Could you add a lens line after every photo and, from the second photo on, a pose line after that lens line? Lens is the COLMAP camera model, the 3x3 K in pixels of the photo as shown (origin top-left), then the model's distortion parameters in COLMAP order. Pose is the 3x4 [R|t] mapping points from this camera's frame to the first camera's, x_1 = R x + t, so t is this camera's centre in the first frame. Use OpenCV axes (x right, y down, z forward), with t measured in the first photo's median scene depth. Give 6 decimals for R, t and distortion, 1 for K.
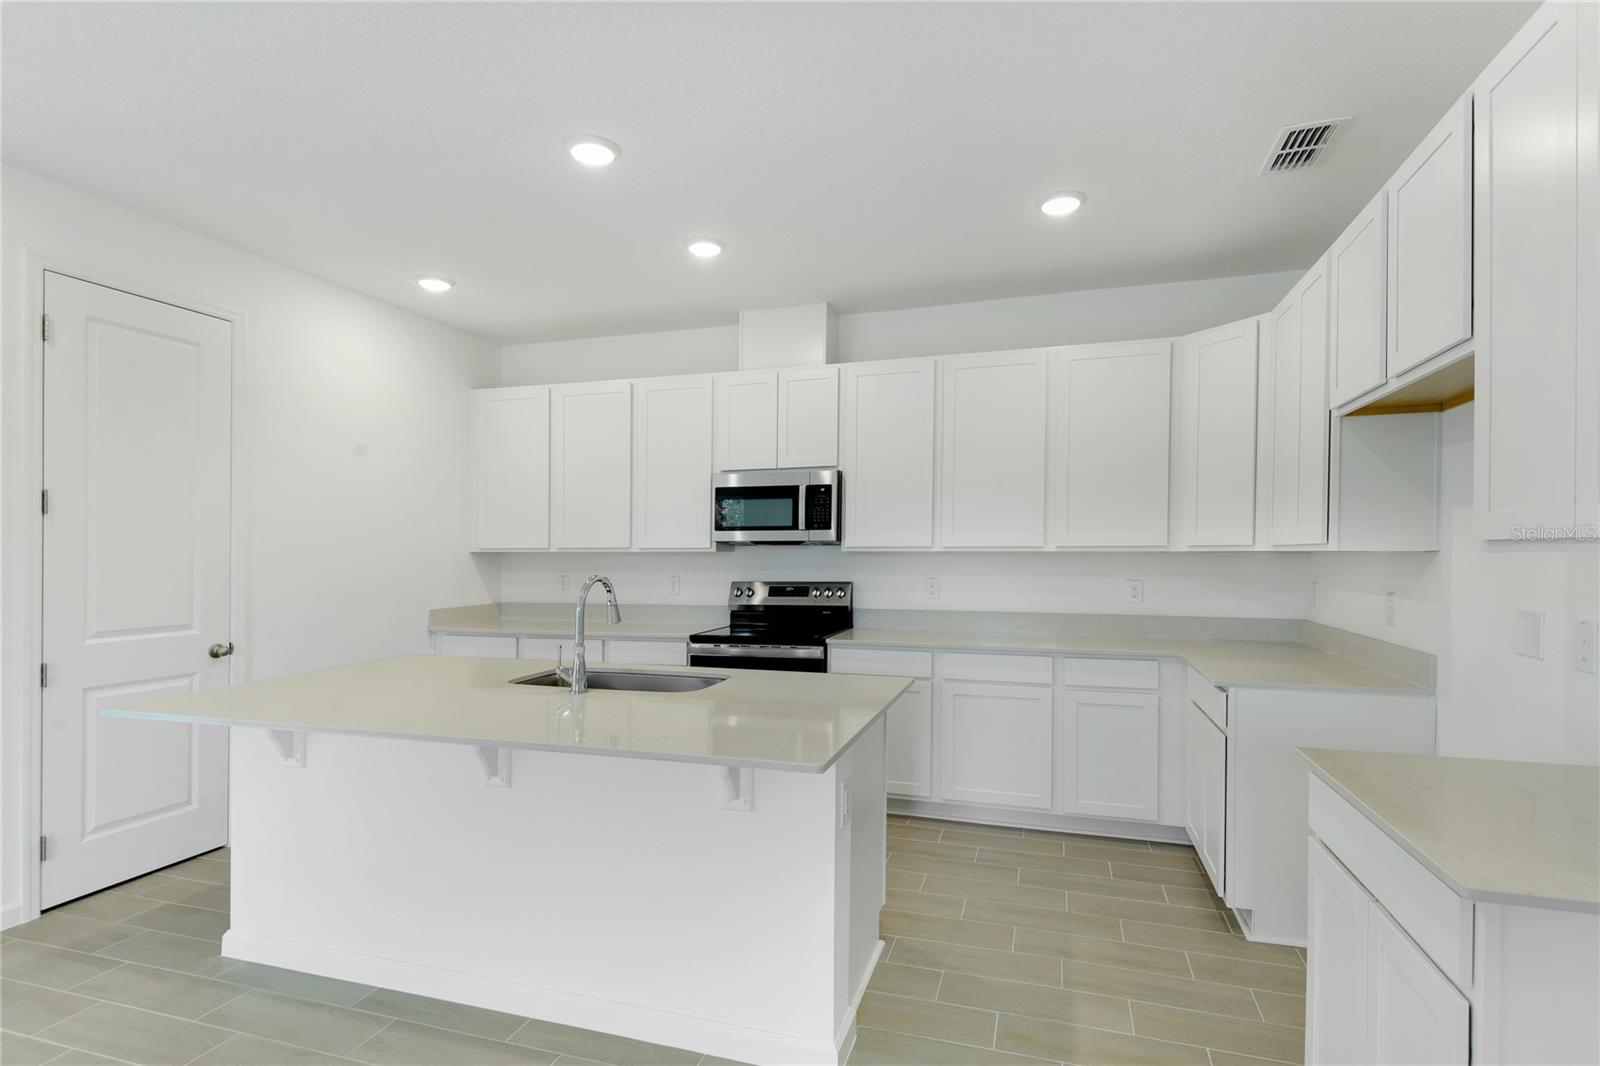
lens RADIAL K [[802.5, 0, 799.6], [0, 802.5, 542.9], [0, 0, 1]] dist [0.000702, 0.000151]
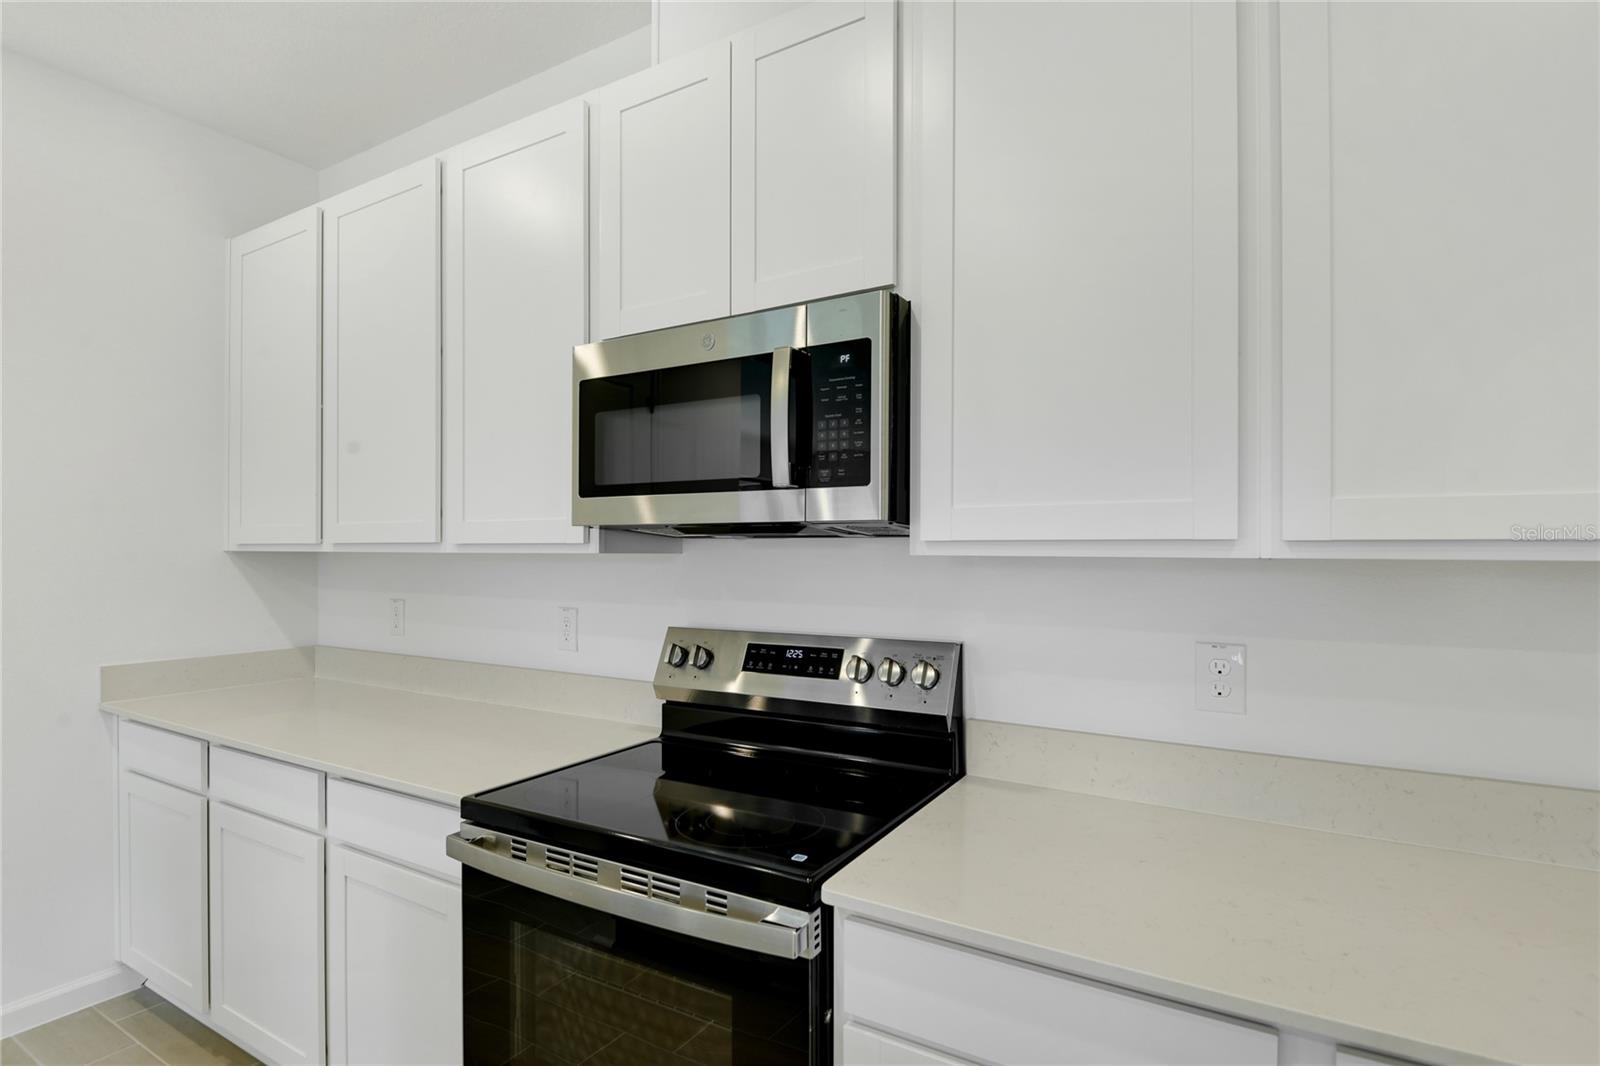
lens RADIAL K [[811.4, 0, 809.1], [0, 811.4, 522.2], [0, 0, 1]] dist [-0.000537, -0.041881]
pose [[0.974633, -0.007277, -0.223691, 0.081455], [0.003831, 0.999867, -0.015837, 0.002173], [0.223776, 0.014578, 0.974532, 0.654576]]
